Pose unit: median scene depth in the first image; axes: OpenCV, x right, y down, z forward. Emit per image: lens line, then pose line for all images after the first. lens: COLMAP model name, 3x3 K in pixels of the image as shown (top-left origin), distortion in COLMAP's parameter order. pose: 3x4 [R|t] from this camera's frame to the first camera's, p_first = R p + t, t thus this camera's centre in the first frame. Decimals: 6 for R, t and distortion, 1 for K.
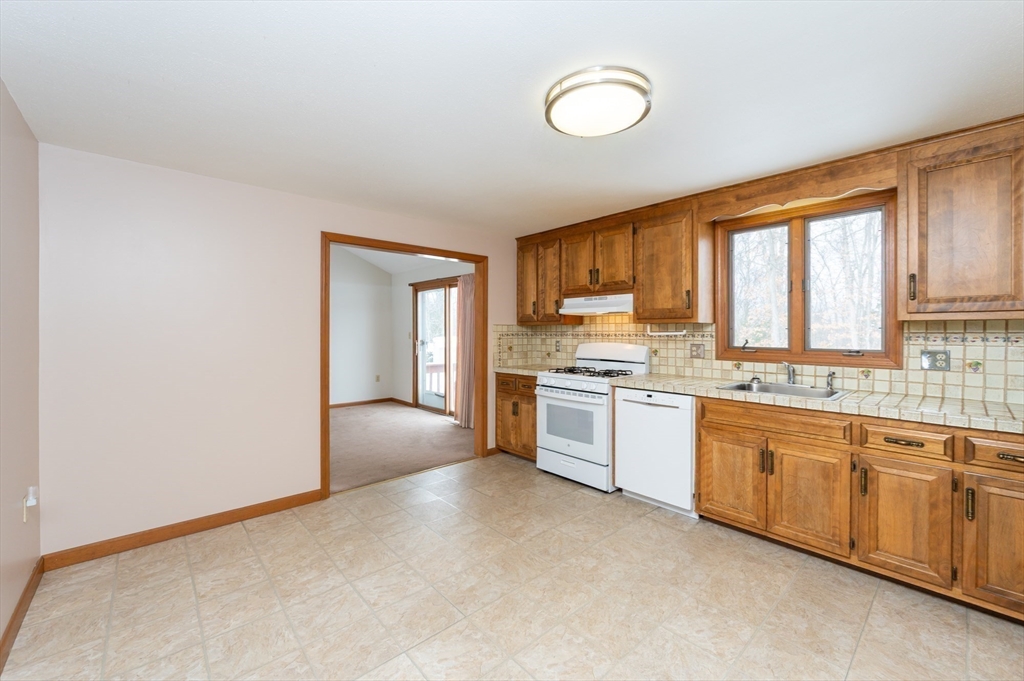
lens RADIAL K [[422.9, 0, 509.1], [0, 422.9, 335.2], [0, 0, 1]] dist [0.001235, -0.000508]
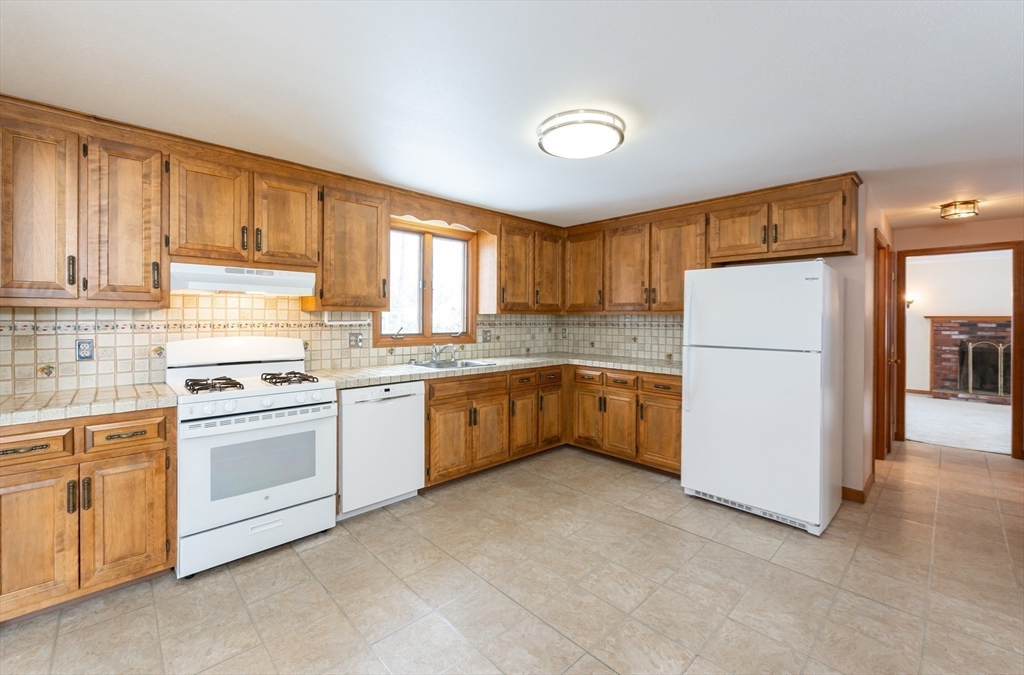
lens RADIAL K [[422.9, 0, 526.5], [0, 422.9, 319.4], [0, 0, 1]] dist [0.001235, -0.000508]
pose [[-0.061983, 0.001145, 0.998077, -0.554557], [0.009769, 0.999952, -0.000540, -0.006679], [-0.998029, 0.009717, -0.061991, 0.679279]]
